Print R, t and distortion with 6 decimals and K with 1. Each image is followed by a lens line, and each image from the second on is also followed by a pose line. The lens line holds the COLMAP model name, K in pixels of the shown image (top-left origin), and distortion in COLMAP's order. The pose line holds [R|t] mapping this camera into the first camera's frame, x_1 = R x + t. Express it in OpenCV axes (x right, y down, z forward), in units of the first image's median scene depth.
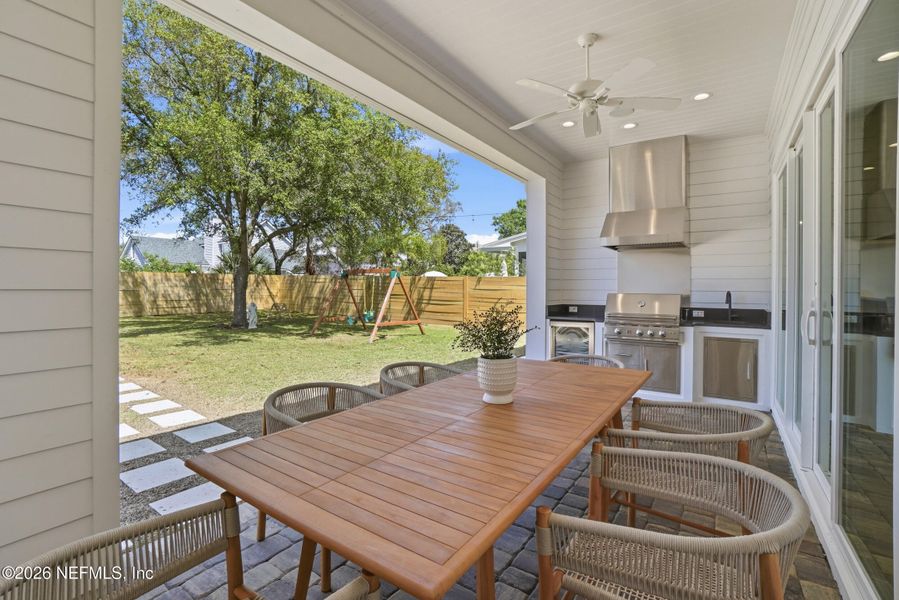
lens RADIAL K [[409.4, 0, 448.5], [0, 409.4, 292.2], [0, 0, 1]] dist [-0.043781, 0.022193]
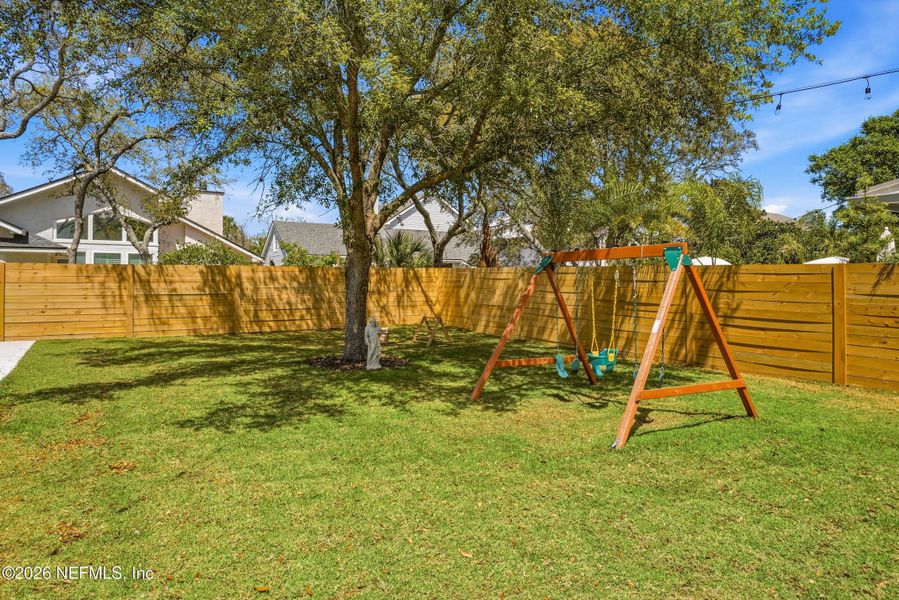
lens RADIAL K [[534.1, 0, 438.0], [0, 534.1, 294.0], [0, 0, 1]] dist [0.001419, 0.001107]
pose [[0.902609, 0.002626, -0.430454, -0.071388], [0.000429, 0.999975, 0.006999, -0.008967], [0.430461, -0.006502, 0.902586, 0.271542]]
